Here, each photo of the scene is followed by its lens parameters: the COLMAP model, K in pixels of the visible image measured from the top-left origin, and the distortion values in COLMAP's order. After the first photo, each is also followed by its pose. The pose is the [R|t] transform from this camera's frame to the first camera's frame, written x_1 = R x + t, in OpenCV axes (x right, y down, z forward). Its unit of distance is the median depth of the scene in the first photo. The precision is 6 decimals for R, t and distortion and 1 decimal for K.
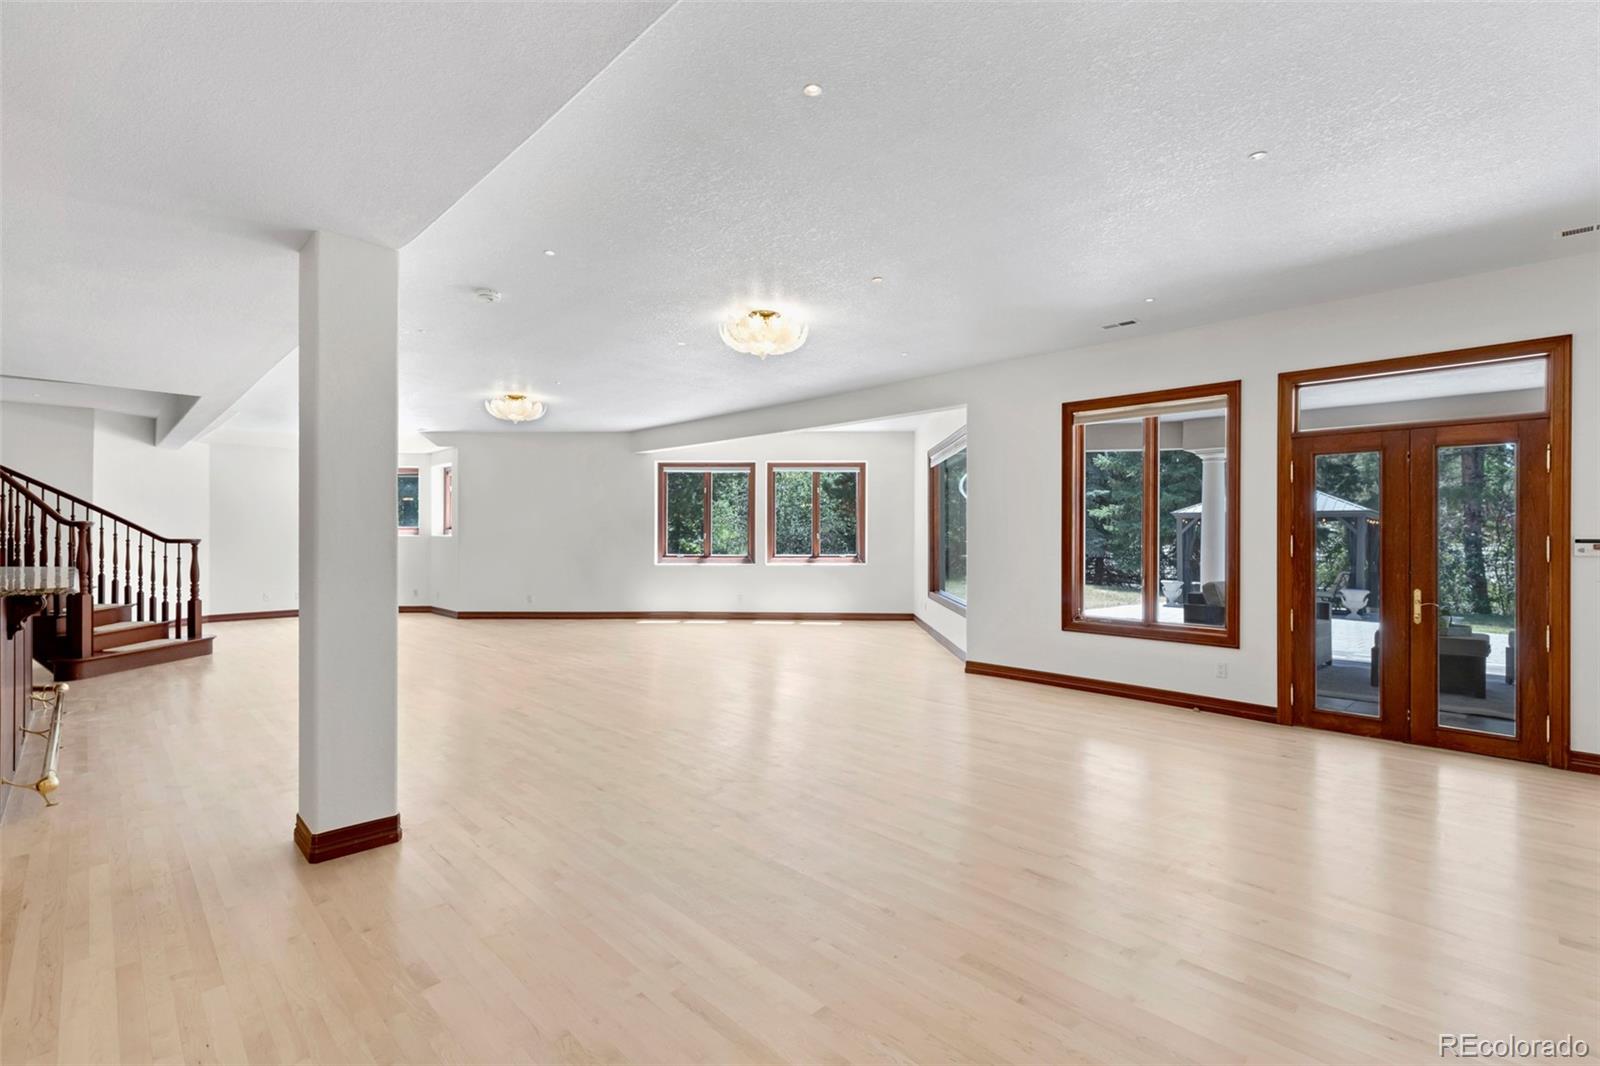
lens RADIAL K [[729.6, 0, 804.4], [0, 729.6, 529.8], [0, 0, 1]] dist [0.008730, 0.000526]
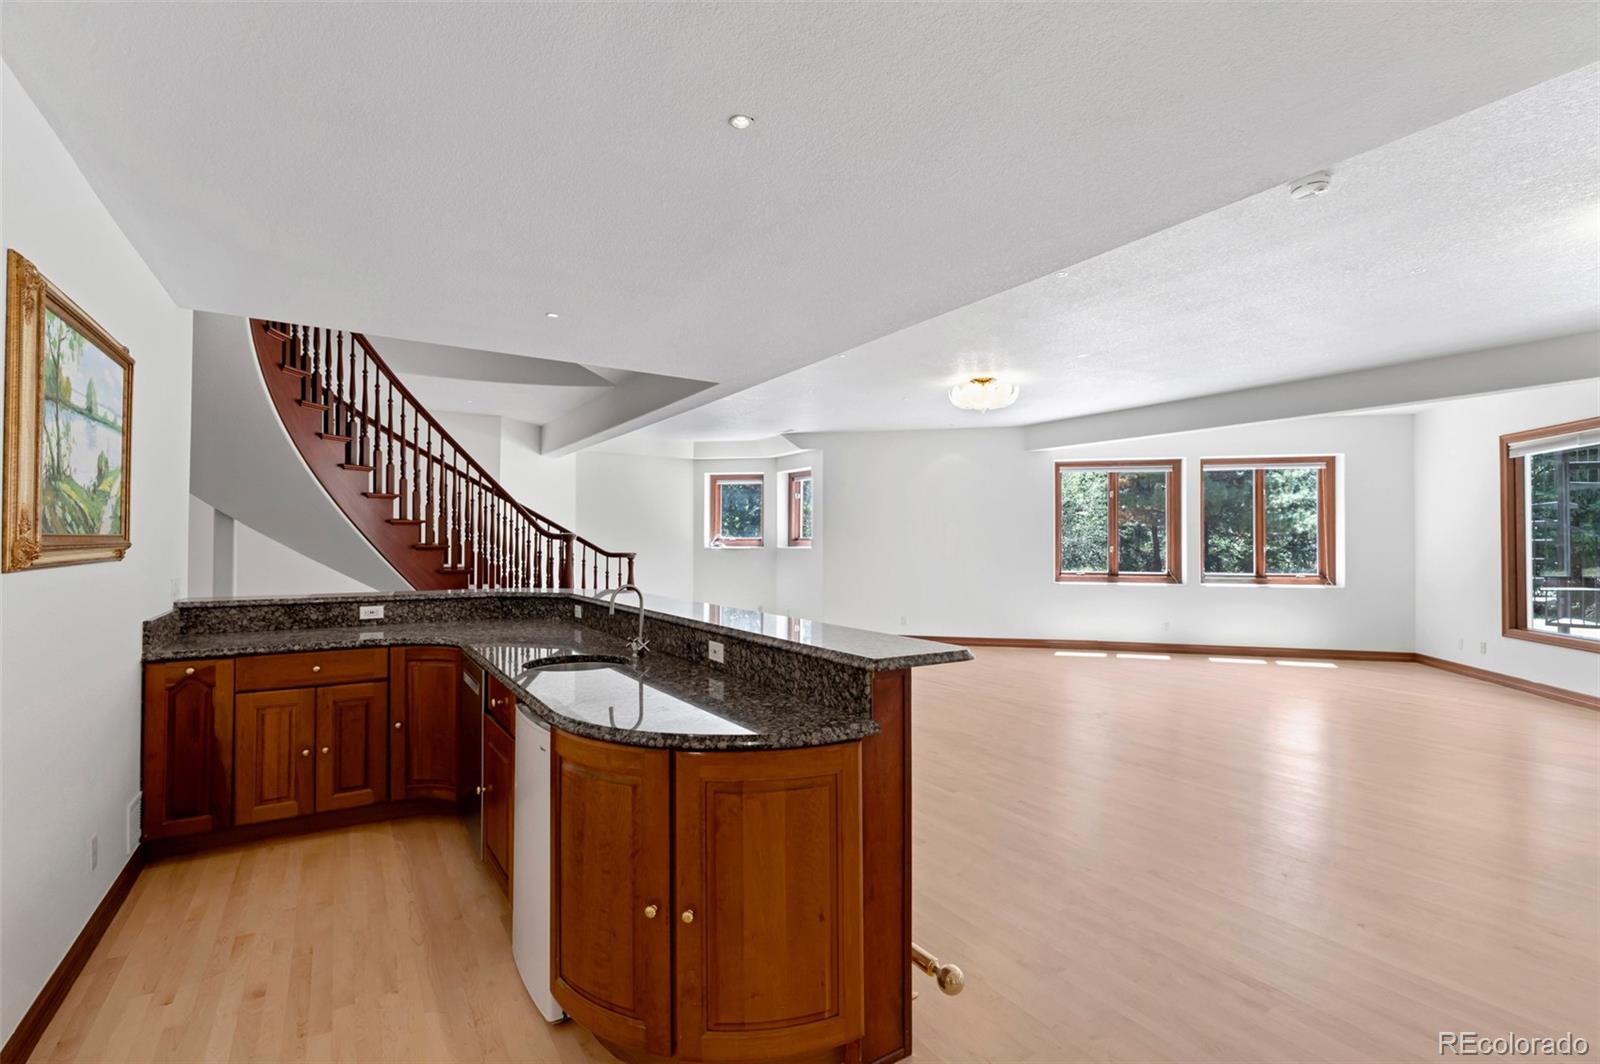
lens RADIAL K [[729.6, 0, 794.0], [0, 729.6, 533.1], [0, 0, 1]] dist [0.008730, 0.000526]
pose [[0.976606, 0.001481, -0.215033, -0.331109], [-0.002321, 0.999991, -0.003656, -0.006539], [0.215026, 0.004069, 0.976600, 0.121304]]
